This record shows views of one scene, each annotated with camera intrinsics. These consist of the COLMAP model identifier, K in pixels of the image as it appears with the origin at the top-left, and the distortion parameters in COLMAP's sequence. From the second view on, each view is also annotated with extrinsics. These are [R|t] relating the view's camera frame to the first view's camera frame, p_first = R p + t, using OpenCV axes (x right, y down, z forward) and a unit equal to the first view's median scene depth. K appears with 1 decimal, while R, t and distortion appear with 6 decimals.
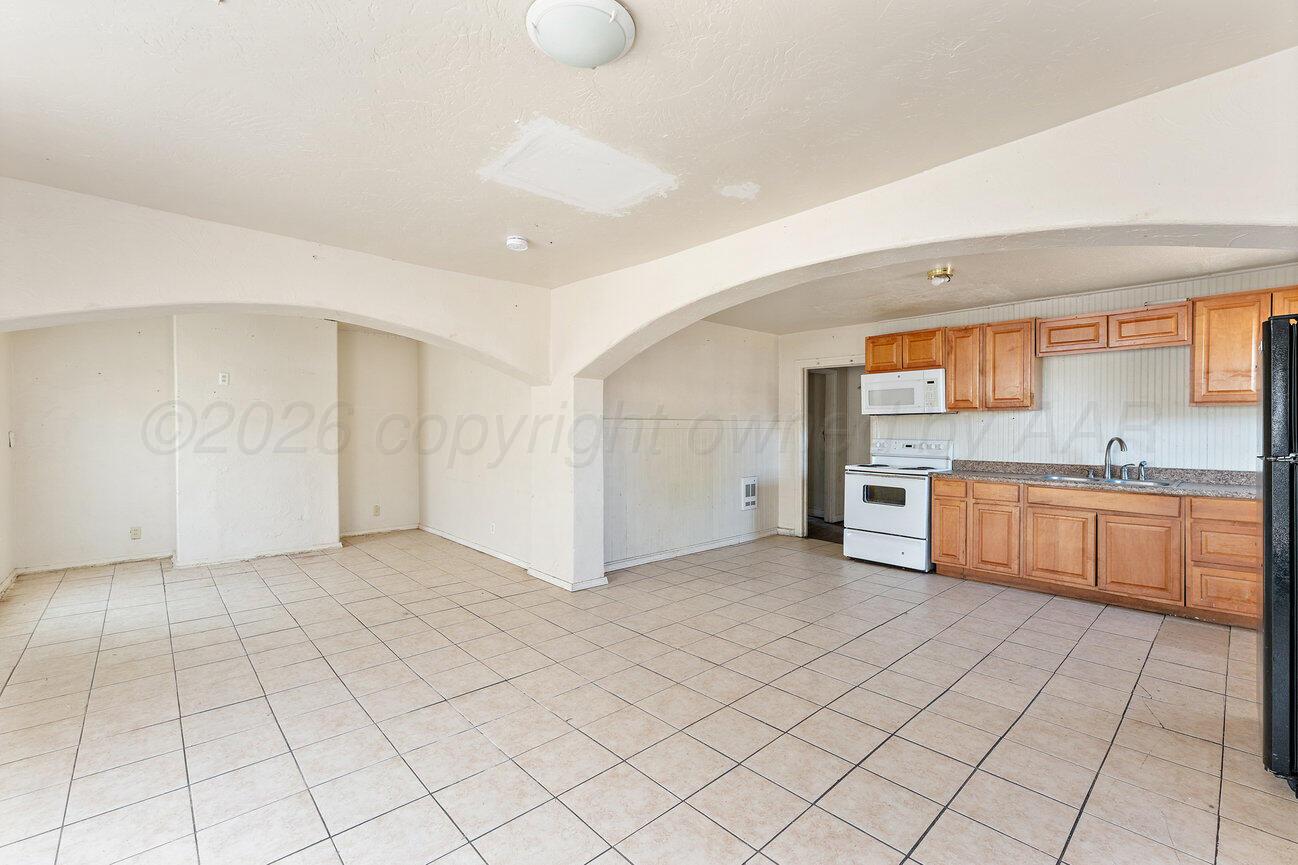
lens RADIAL K [[556.5, 0, 648.6], [0, 556.5, 433.5], [0, 0, 1]] dist [-0.003495, 0.001096]
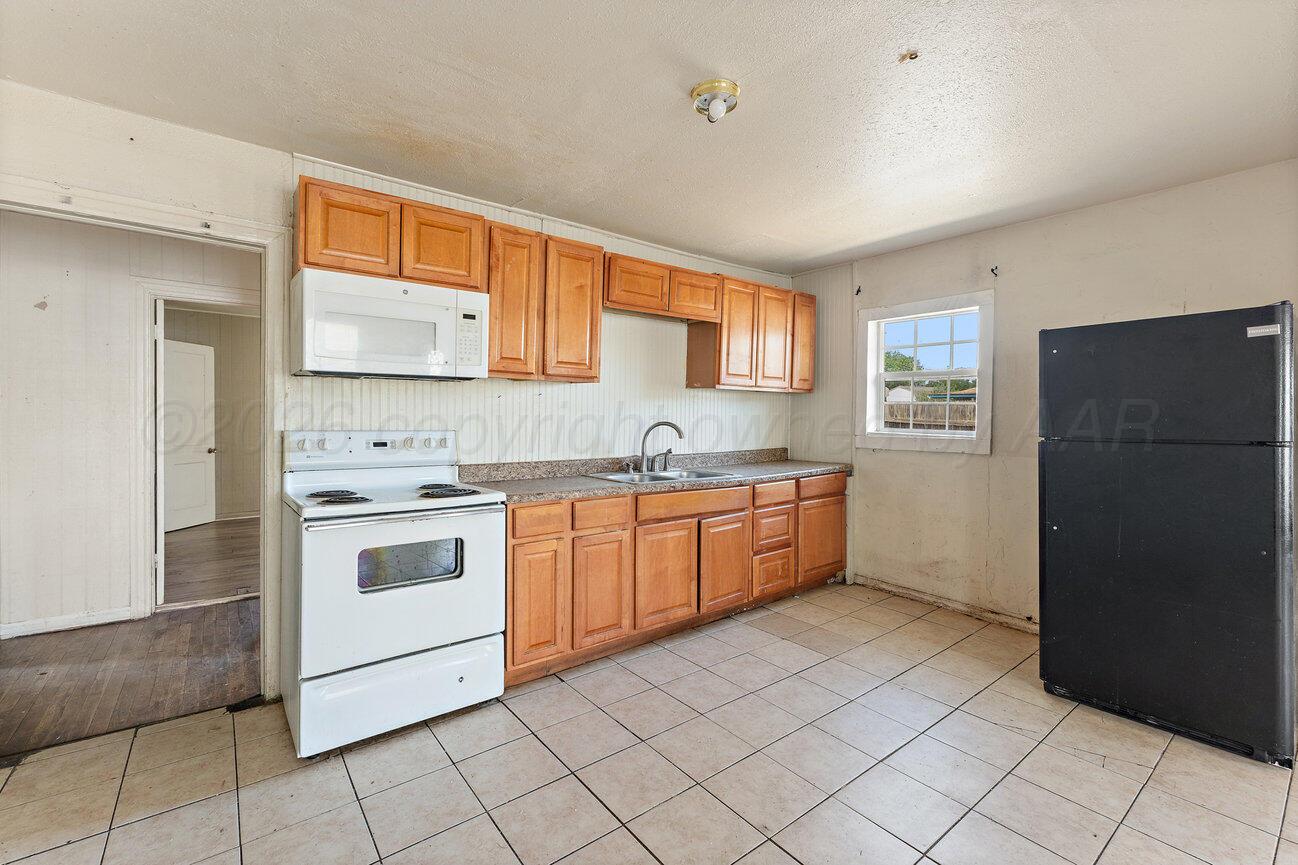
lens RADIAL K [[556.5, 0, 651.9], [0, 556.5, 421.8], [0, 0, 1]] dist [-0.003495, 0.001096]
pose [[0.081542, -0.013009, 0.996585, 0.016629], [0.001014, 0.999915, 0.012970, -0.002998], [-0.996669, -0.000047, 0.081548, 0.843017]]
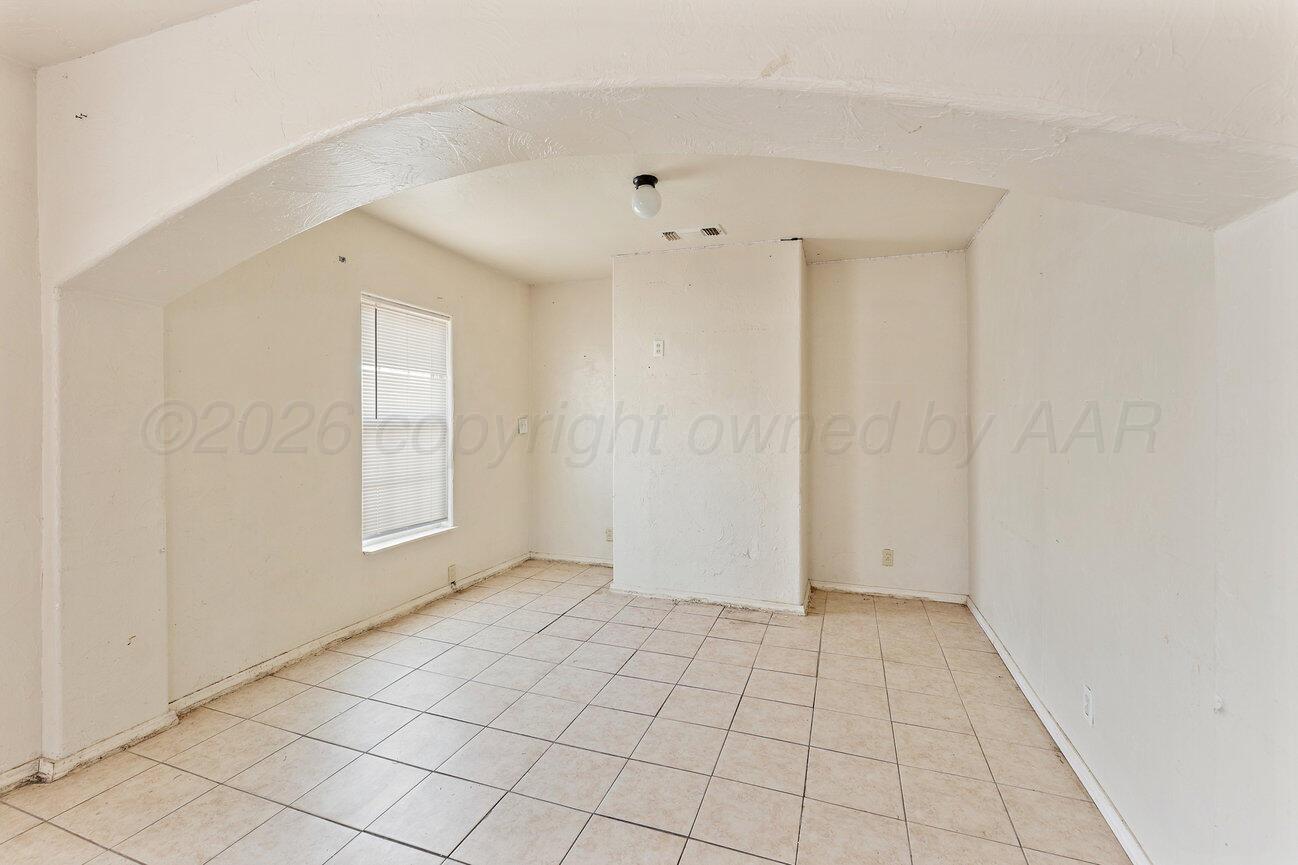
lens RADIAL K [[556.5, 0, 648.3], [0, 556.5, 421.2], [0, 0, 1]] dist [-0.003495, 0.001096]
pose [[0.458615, 0.008930, -0.888590, -0.119791], [-0.010942, 0.999930, 0.004402, -0.005235], [0.888568, 0.007705, 0.458681, 0.699523]]
